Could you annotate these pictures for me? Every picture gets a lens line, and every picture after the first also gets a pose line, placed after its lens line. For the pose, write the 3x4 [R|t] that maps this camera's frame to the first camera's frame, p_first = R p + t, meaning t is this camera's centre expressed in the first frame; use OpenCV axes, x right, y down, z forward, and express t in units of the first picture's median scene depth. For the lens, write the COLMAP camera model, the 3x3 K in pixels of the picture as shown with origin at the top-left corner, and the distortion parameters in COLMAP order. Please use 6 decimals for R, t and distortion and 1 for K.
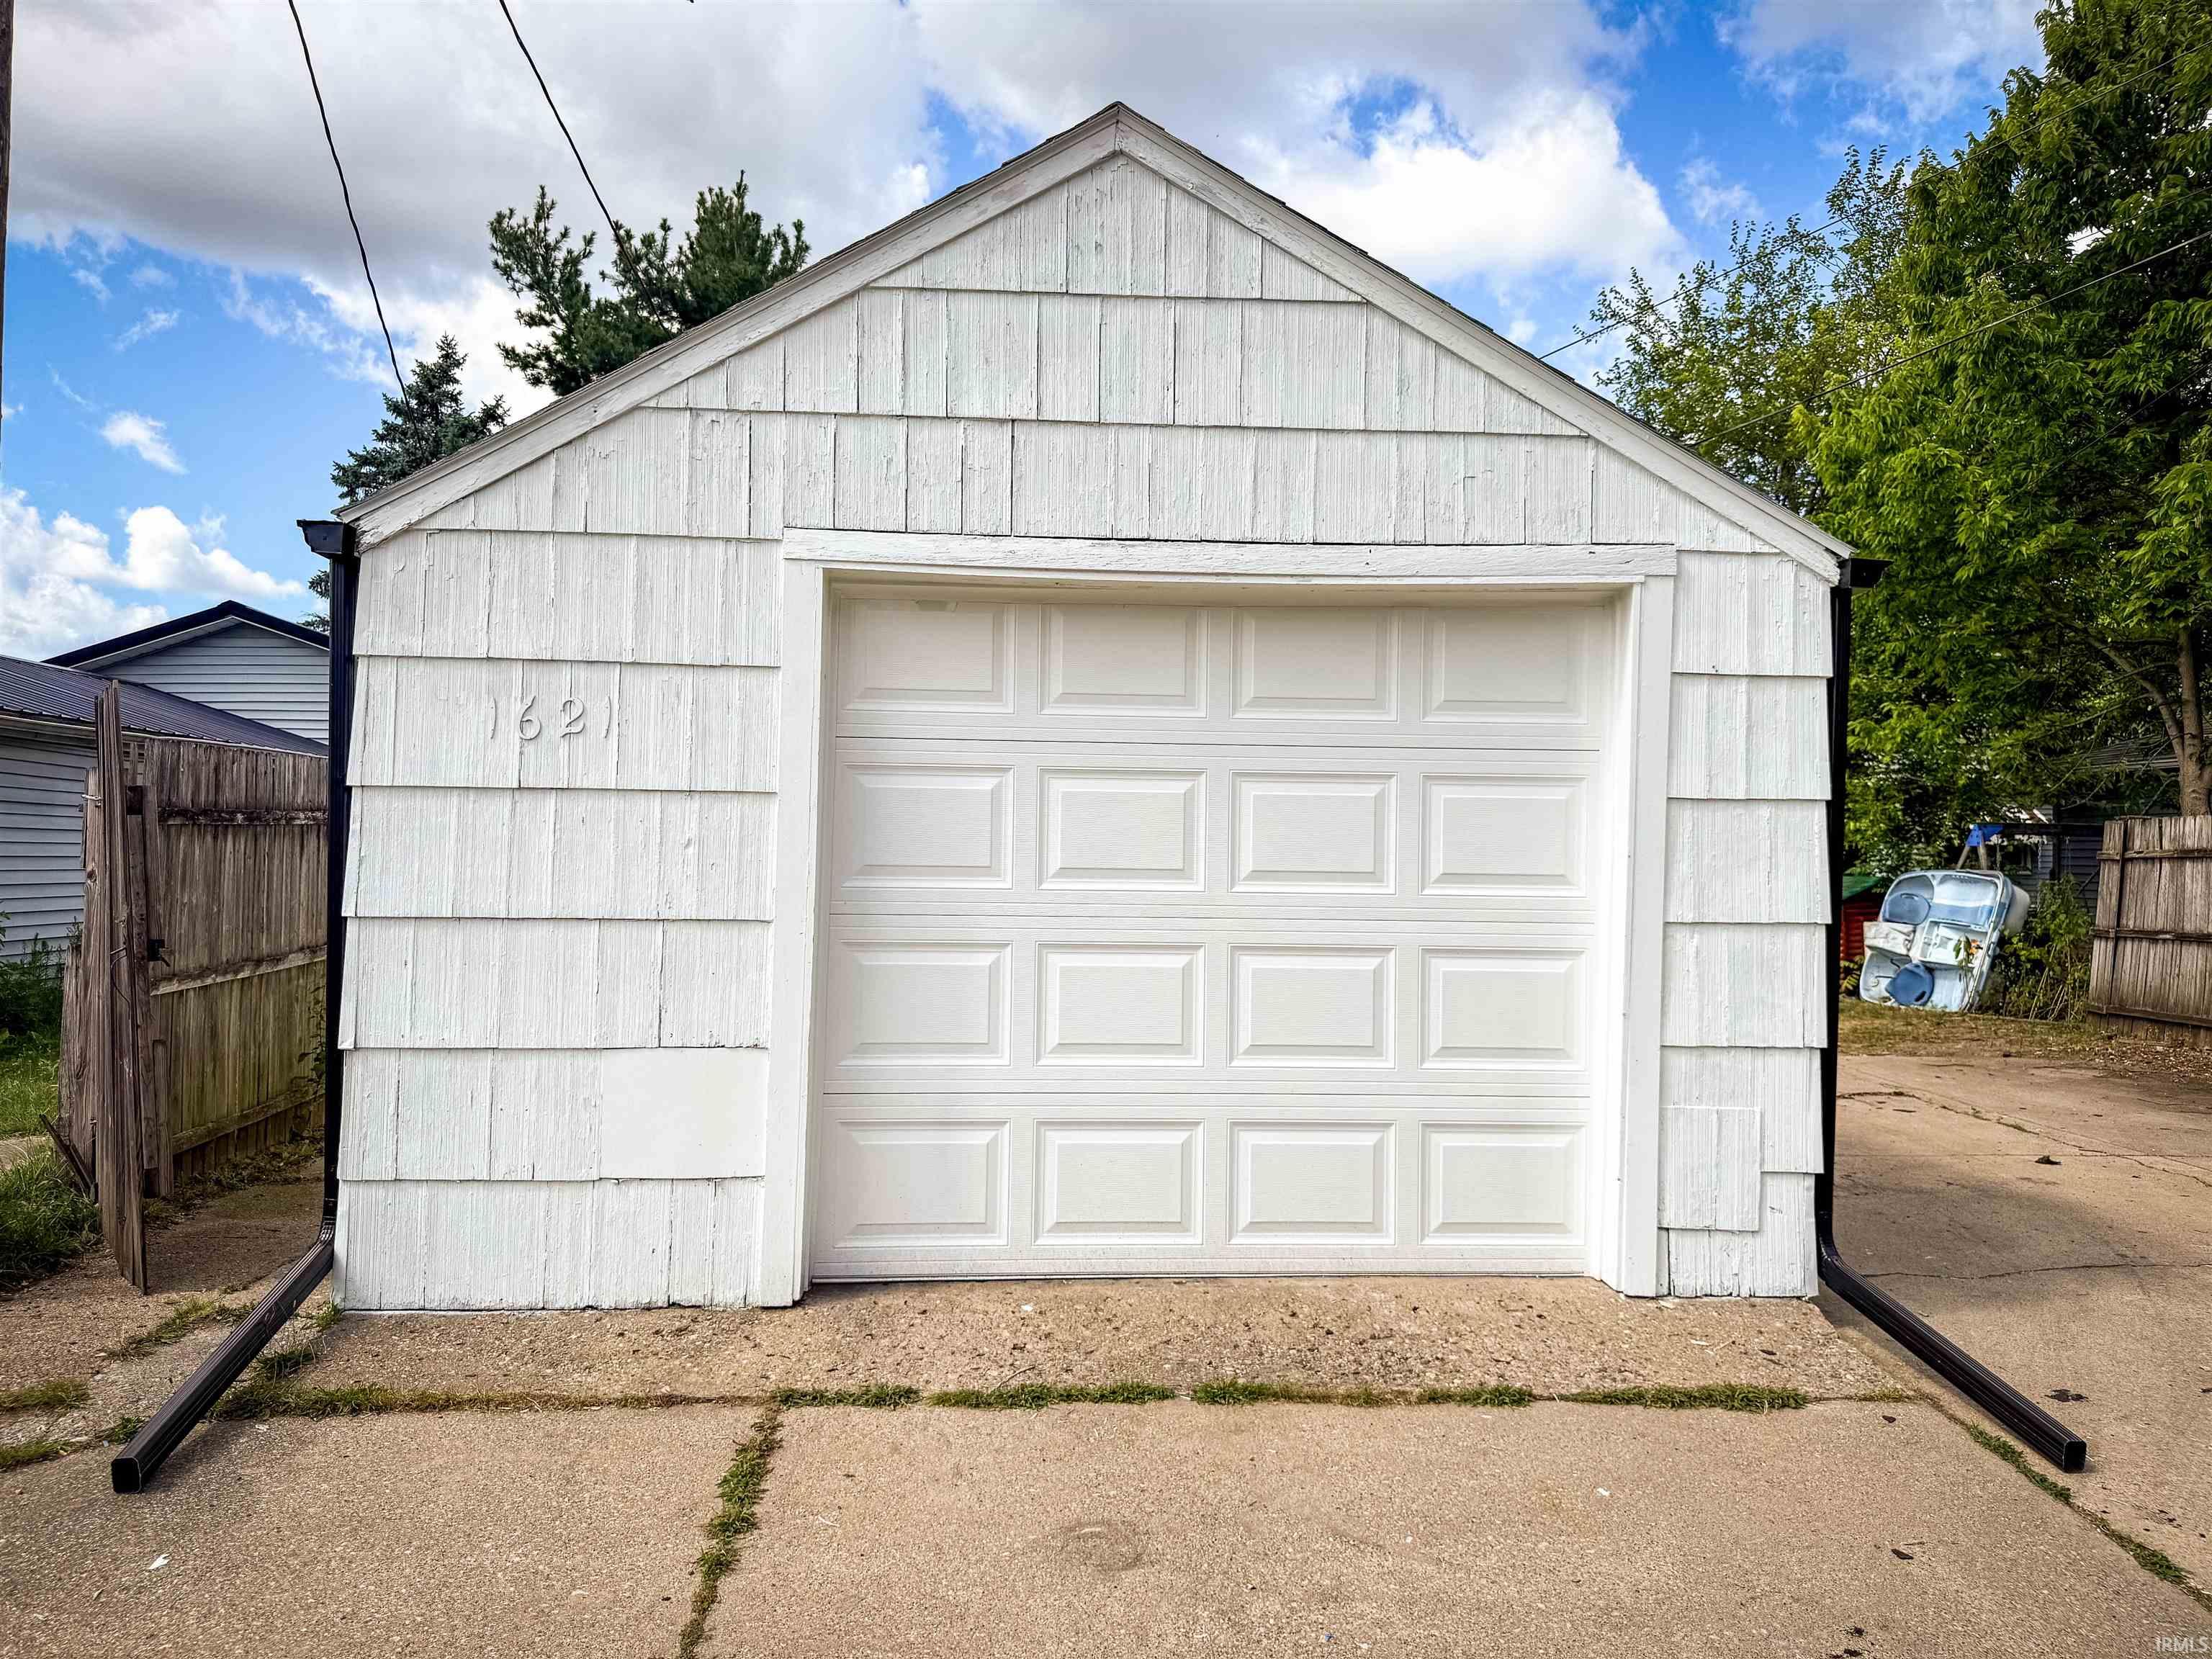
lens RADIAL K [[1609.6, 0, 1097.7], [0, 1609.6, 837.2], [0, 0, 1]] dist [0.043682, -0.072180]
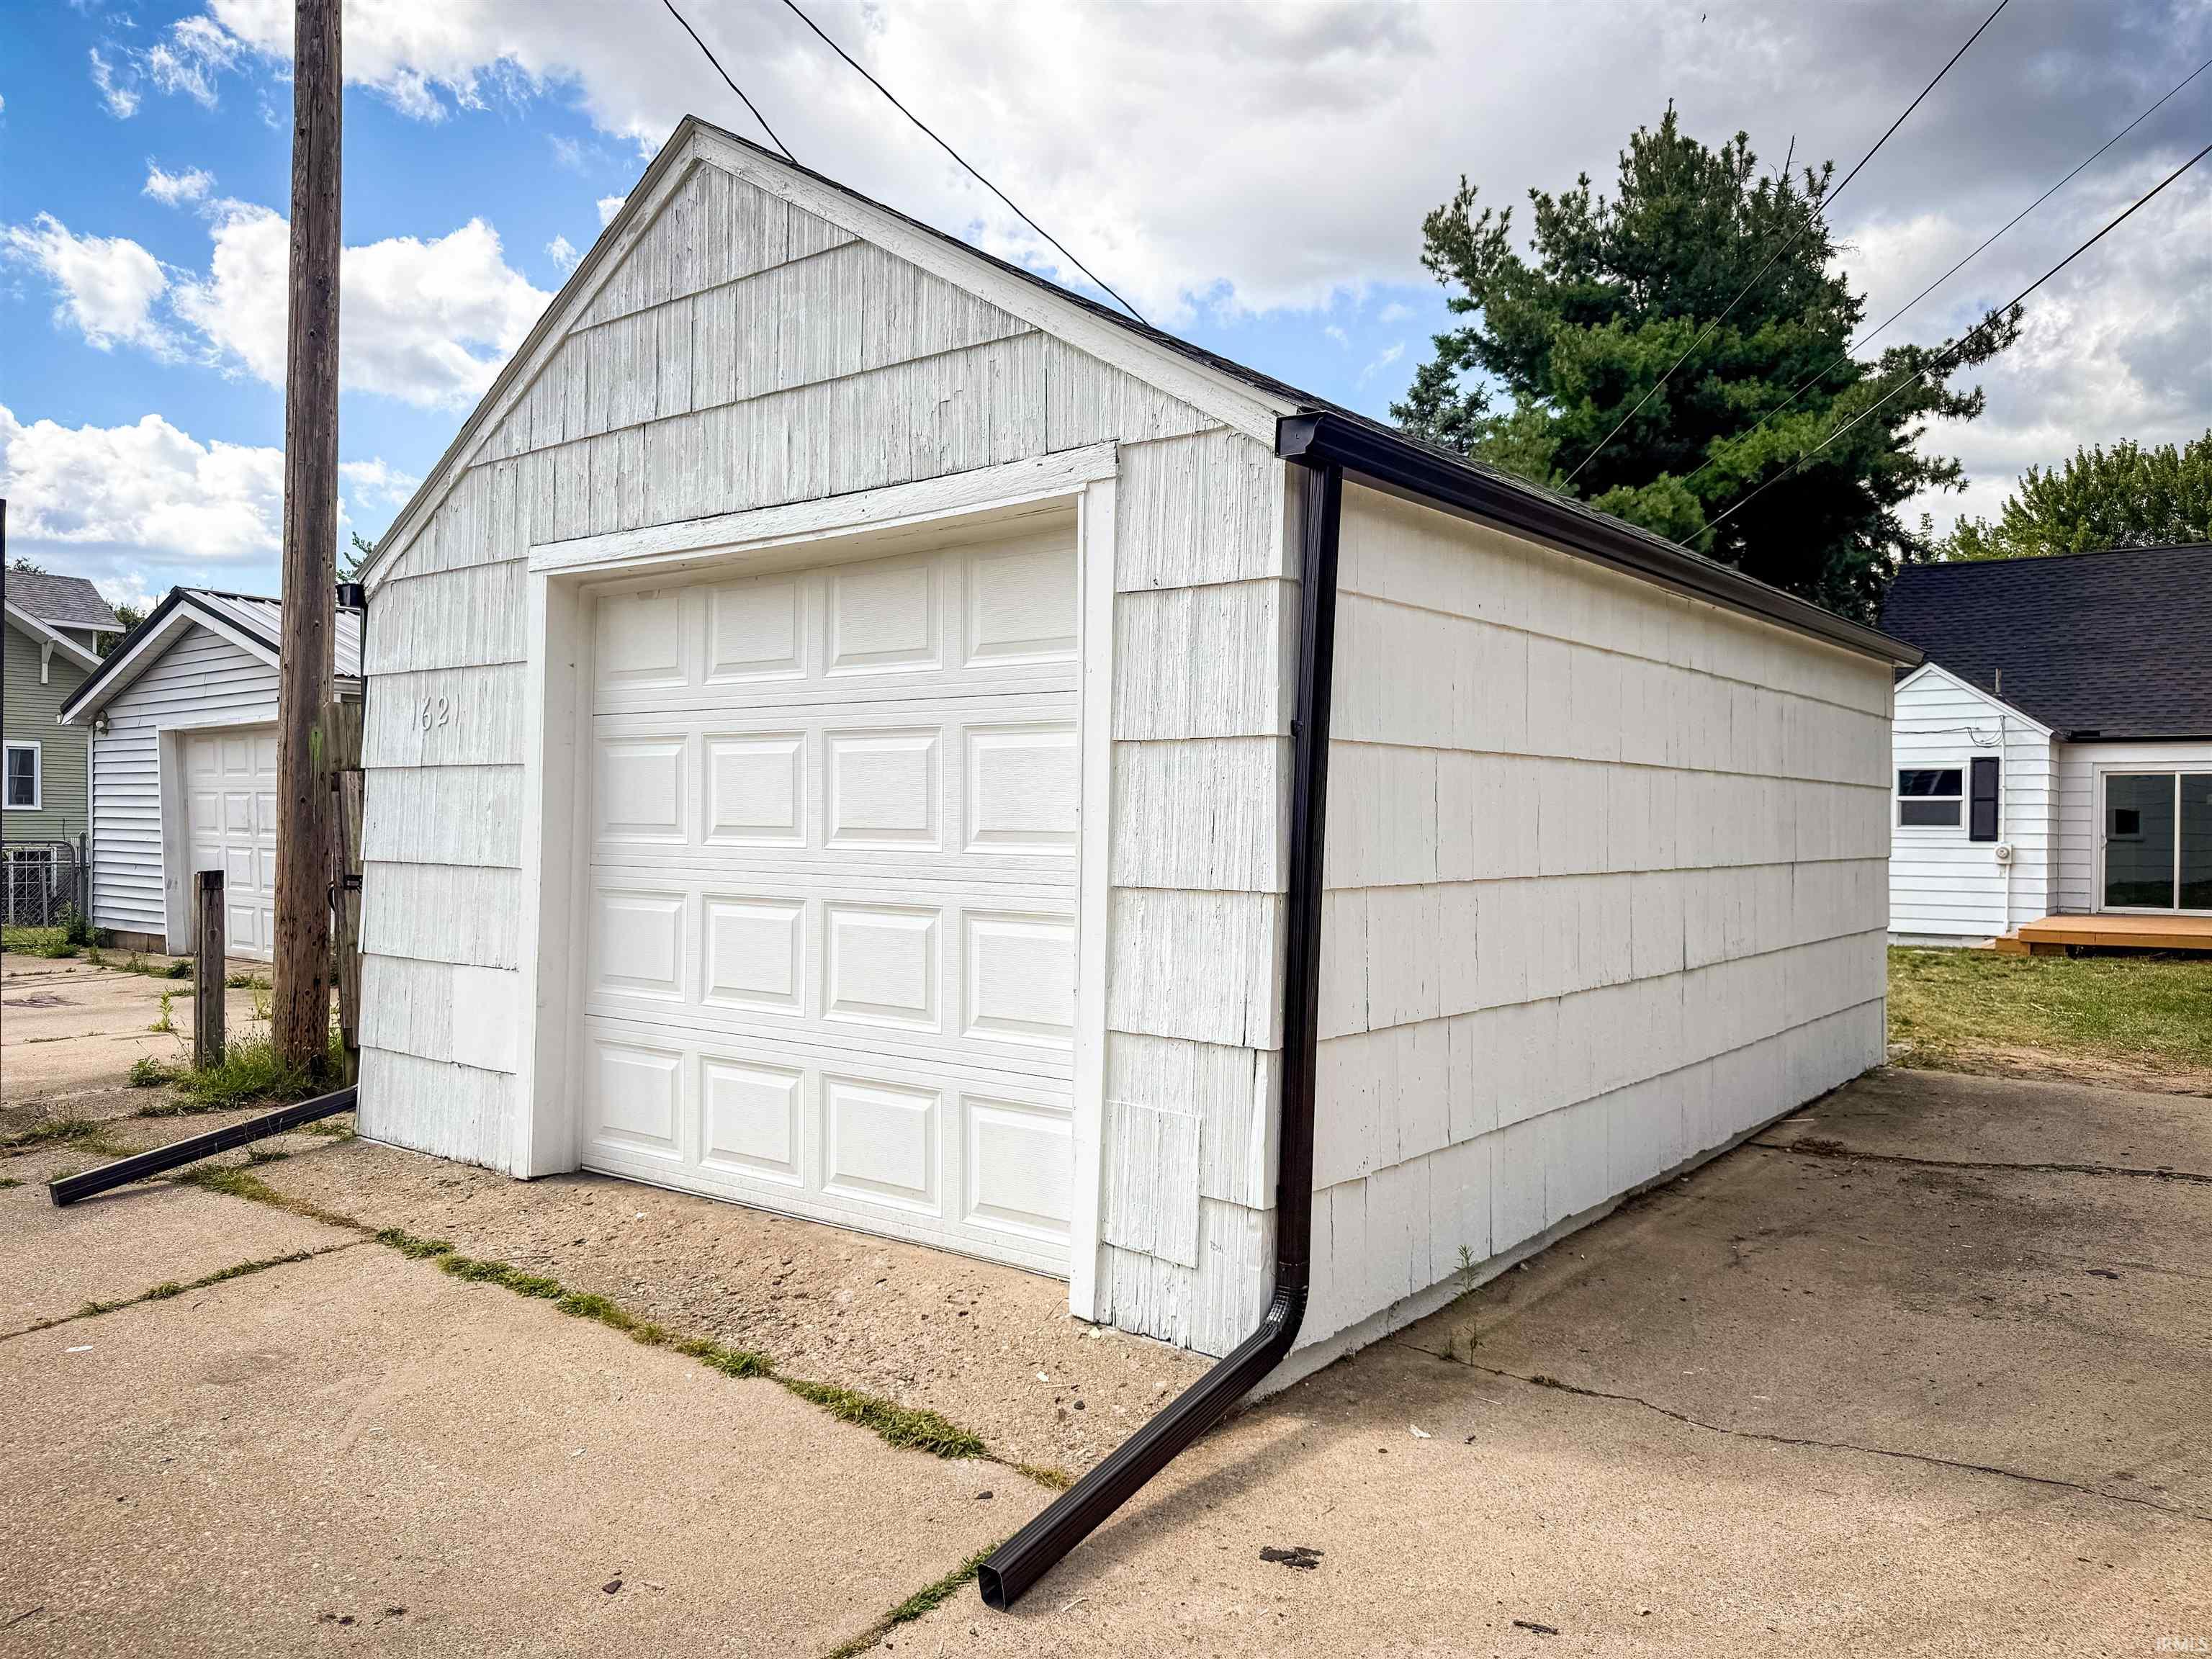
lens RADIAL K [[1609.6, 0, 1093.9], [0, 1609.6, 832.2], [0, 0, 1]] dist [0.043682, -0.072180]
pose [[0.732822, 0.000083, -0.680420, 0.914789], [0.010674, 0.999876, 0.011618, 0.014000], [0.680337, -0.015777, 0.732730, 0.372533]]
